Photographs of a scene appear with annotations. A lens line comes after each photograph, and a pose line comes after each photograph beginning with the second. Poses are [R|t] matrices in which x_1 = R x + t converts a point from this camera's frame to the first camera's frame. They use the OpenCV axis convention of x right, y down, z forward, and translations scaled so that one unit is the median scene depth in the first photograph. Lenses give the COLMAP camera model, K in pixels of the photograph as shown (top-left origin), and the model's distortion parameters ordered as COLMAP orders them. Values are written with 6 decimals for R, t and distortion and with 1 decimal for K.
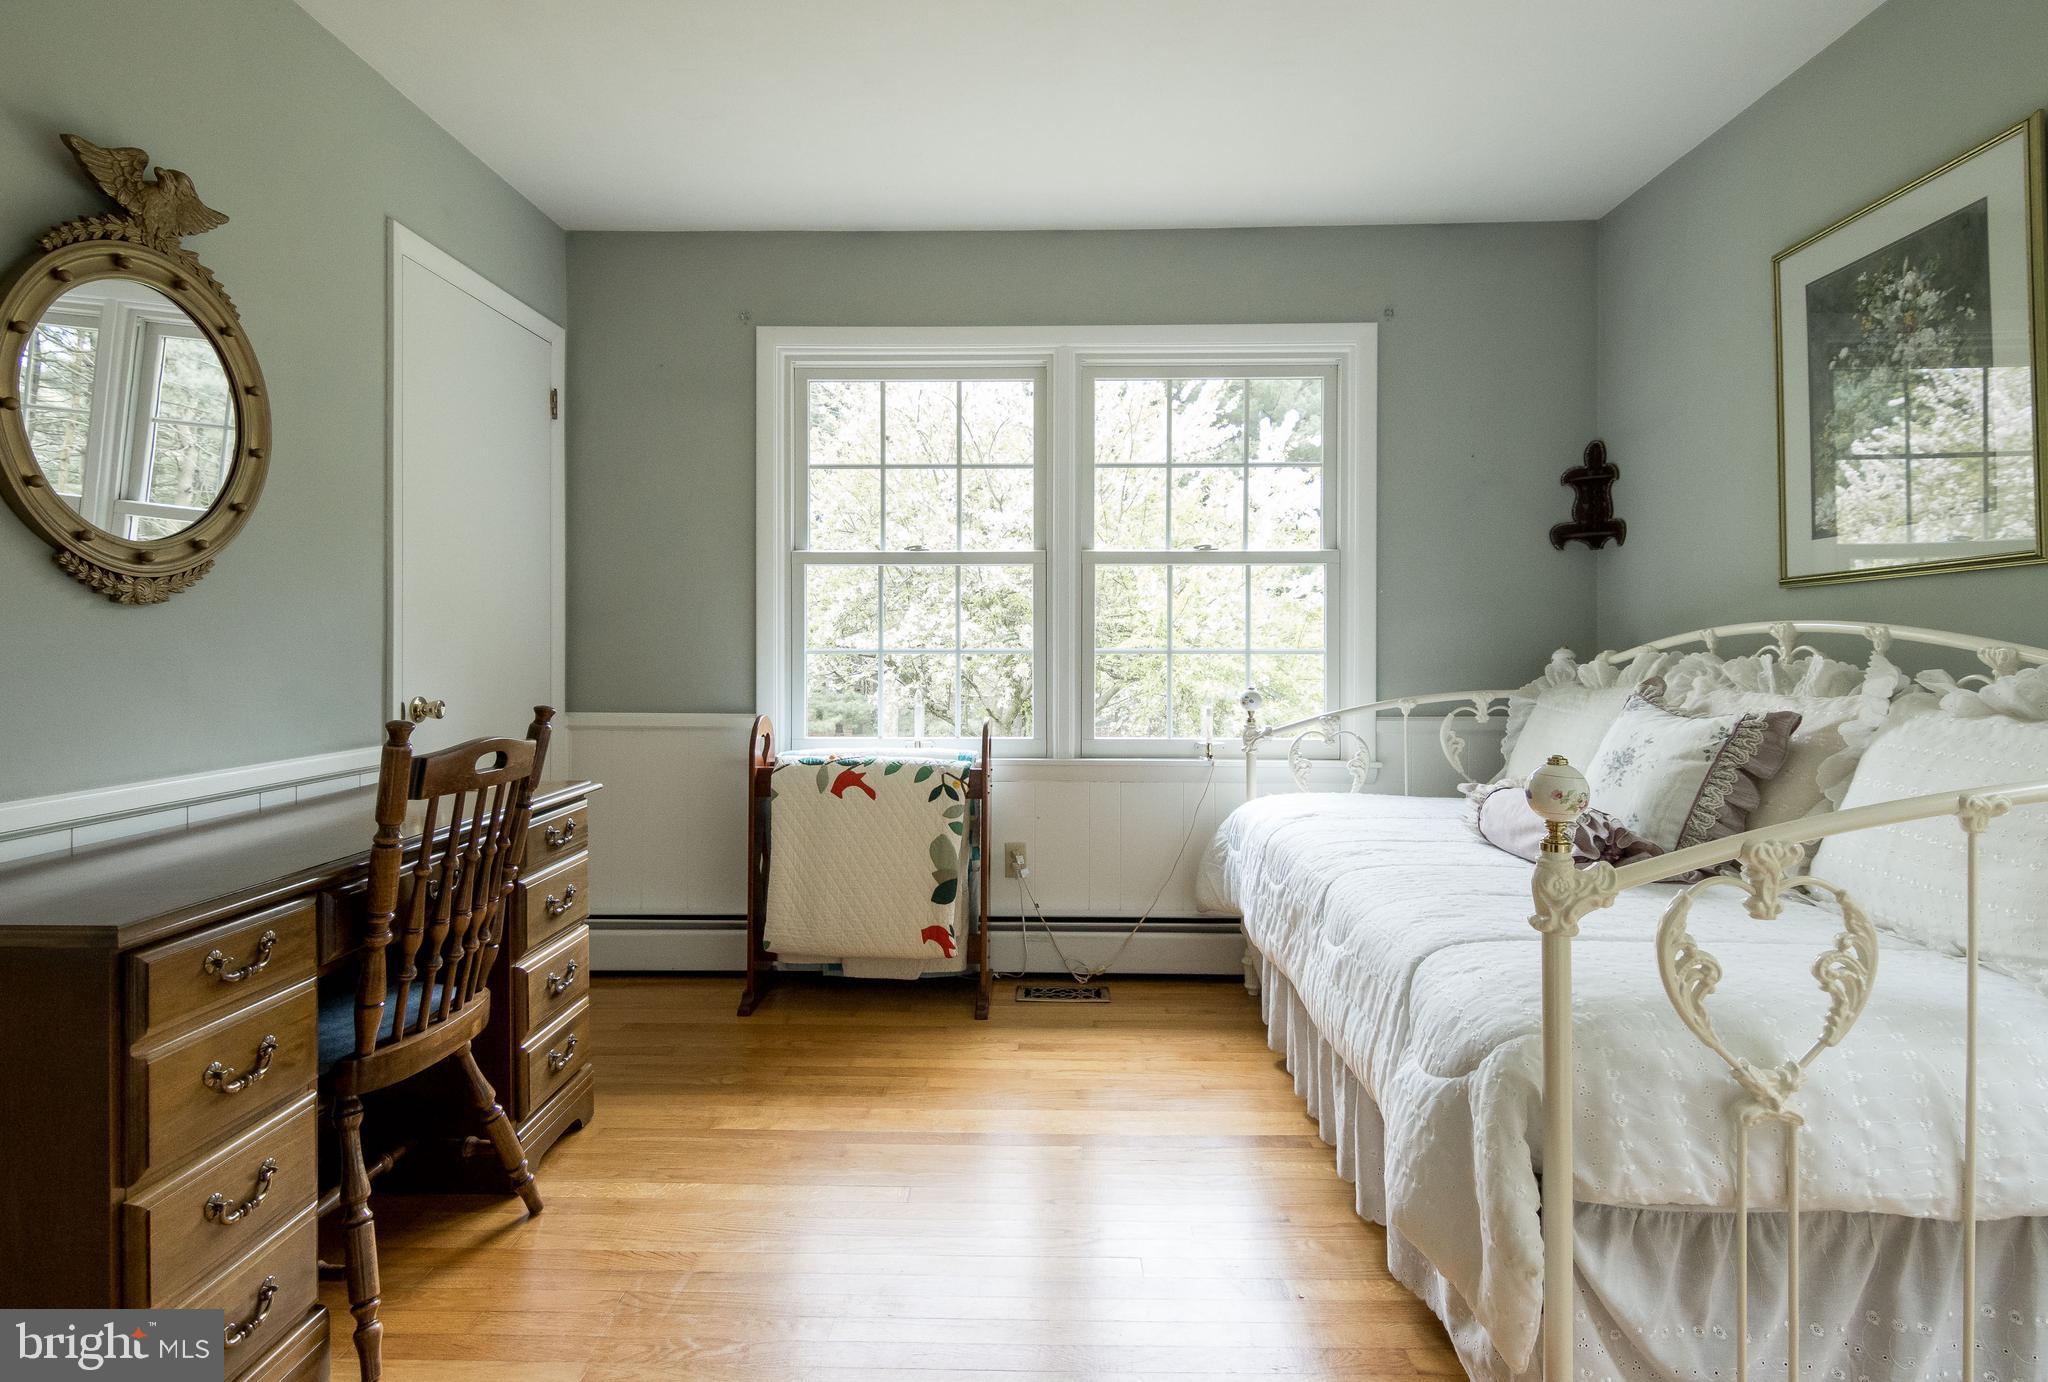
lens RADIAL K [[1045.6, 0, 1019.6], [0, 1045.6, 609.6], [0, 0, 1]] dist [0.018137, -0.015977]
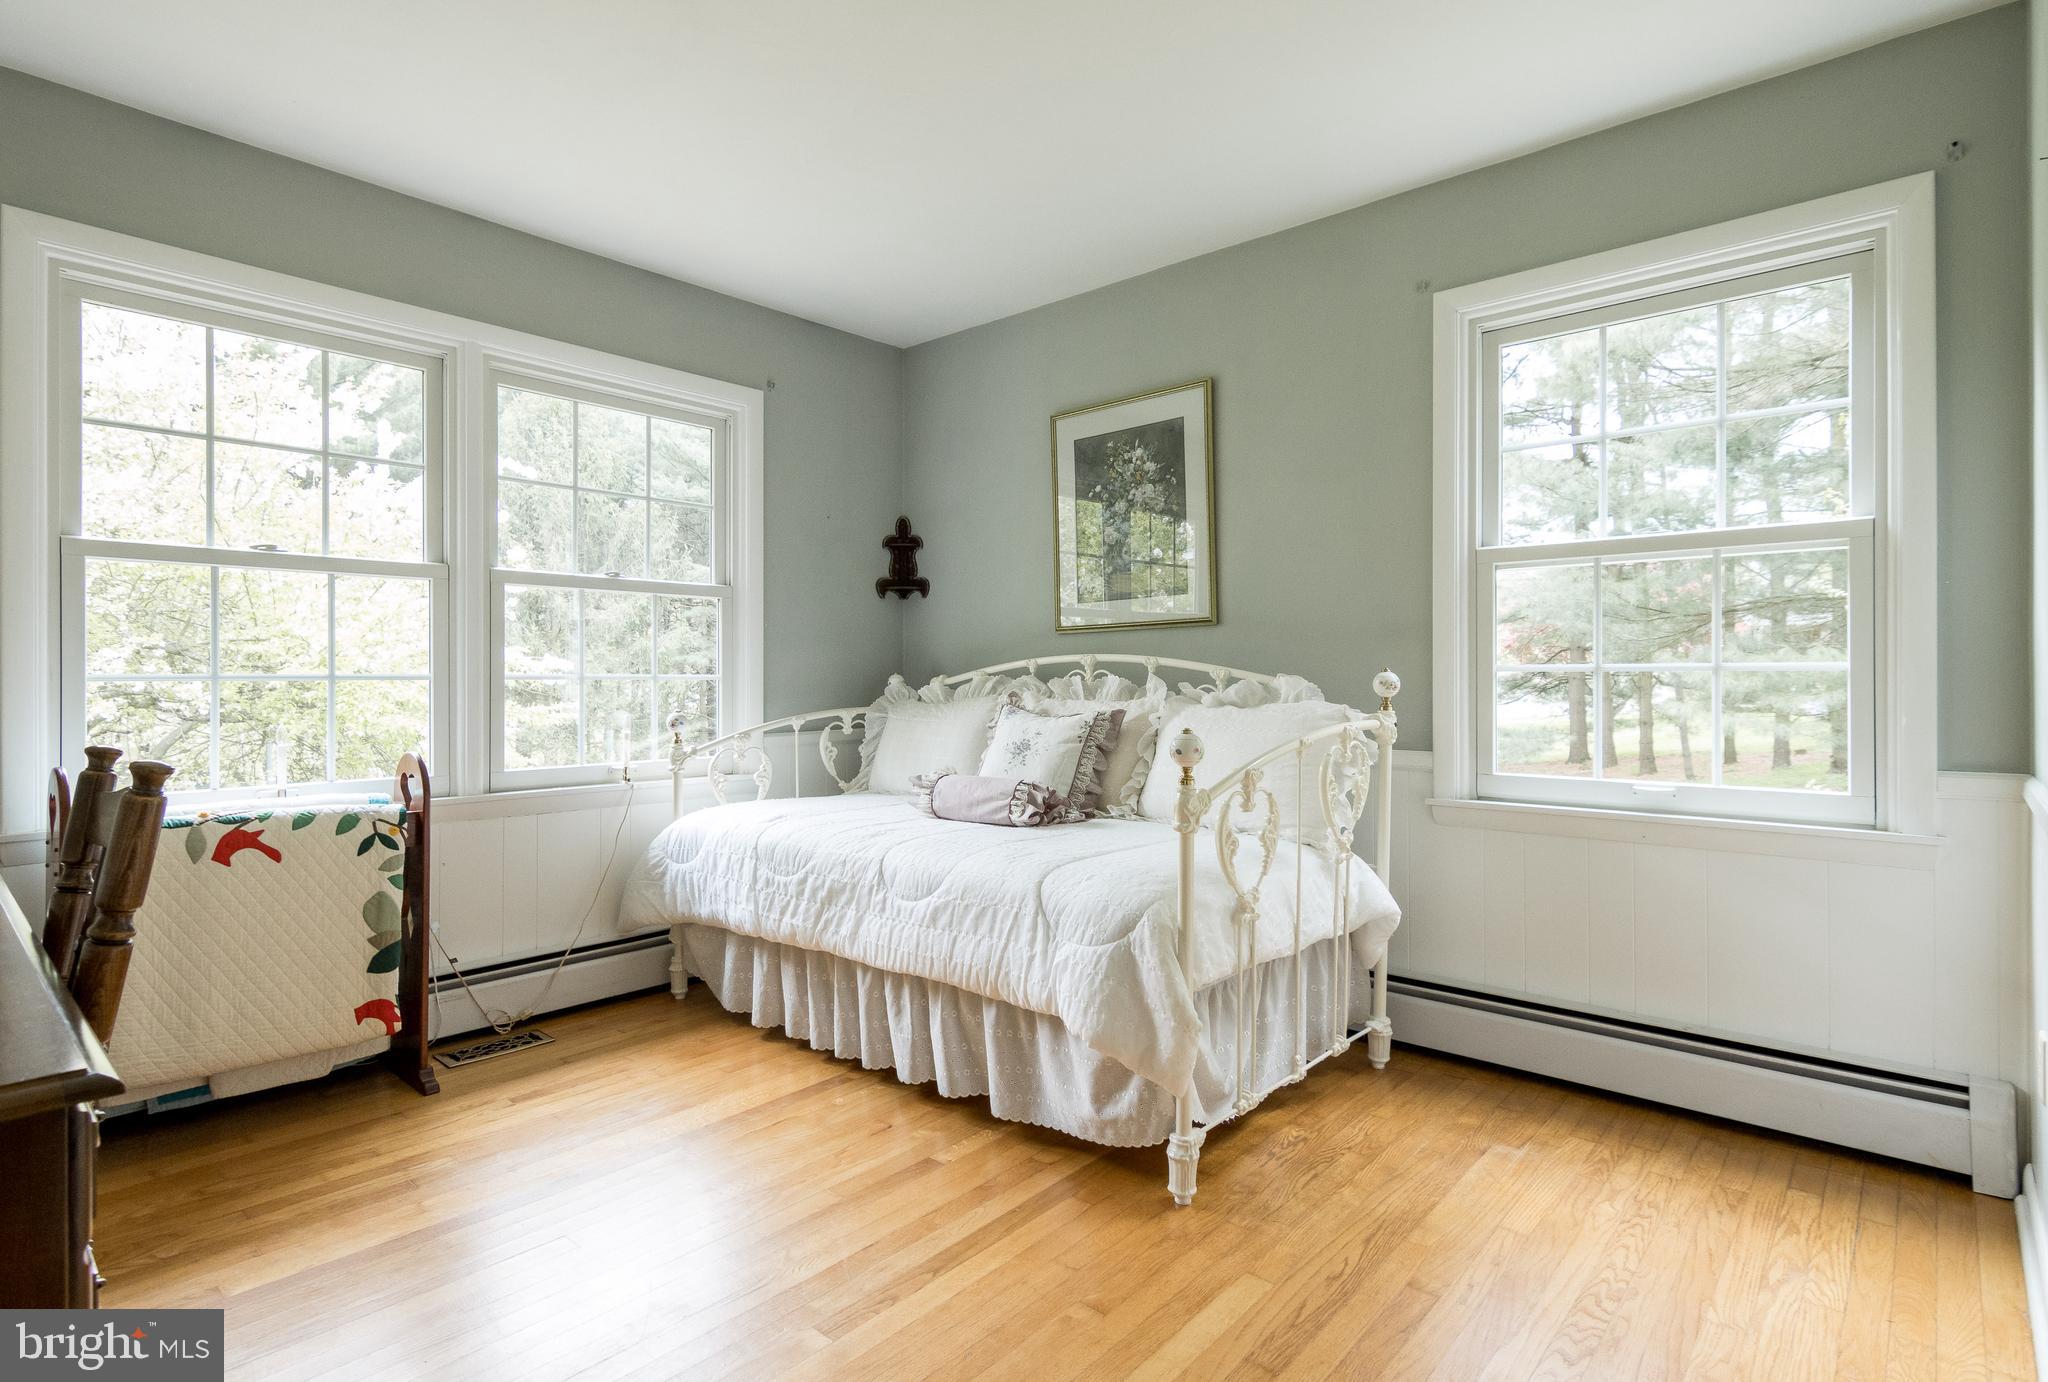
lens RADIAL K [[1049.4, 0, 1023.5], [0, 1049.4, 633.1], [0, 0, 1]] dist [0.017916, -0.021473]
pose [[0.632214, 0.032450, 0.774114, -0.406163], [-0.023087, 0.999468, -0.023041, 0.012811], [-0.774450, -0.003305, 0.632626, 0.055753]]
